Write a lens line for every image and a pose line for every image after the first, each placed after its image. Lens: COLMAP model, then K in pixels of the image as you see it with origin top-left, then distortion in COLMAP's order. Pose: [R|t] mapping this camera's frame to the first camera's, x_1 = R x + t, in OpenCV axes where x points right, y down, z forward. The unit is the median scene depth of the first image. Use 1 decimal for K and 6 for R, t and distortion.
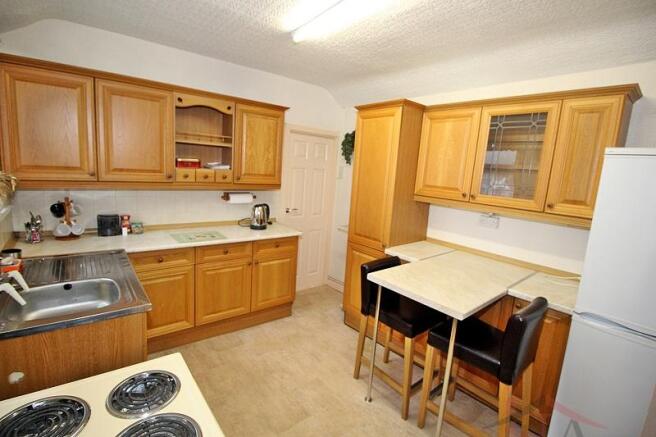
lens RADIAL K [[308.2, 0, 328.5], [0, 308.2, 216.8], [0, 0, 1]] dist [-0.004675, -0.000364]
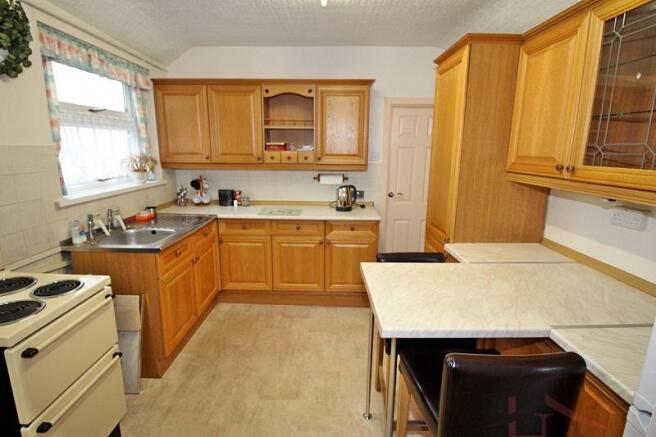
lens RADIAL K [[322.5, 0, 327.6], [0, 322.5, 214.7], [0, 0, 1]] dist [0.001299, -0.002892]
pose [[0.764604, 0.068810, -0.640817, 0.463295], [-0.061857, 0.997529, 0.033308, 0.025274], [0.641526, 0.014172, 0.766971, 0.210267]]
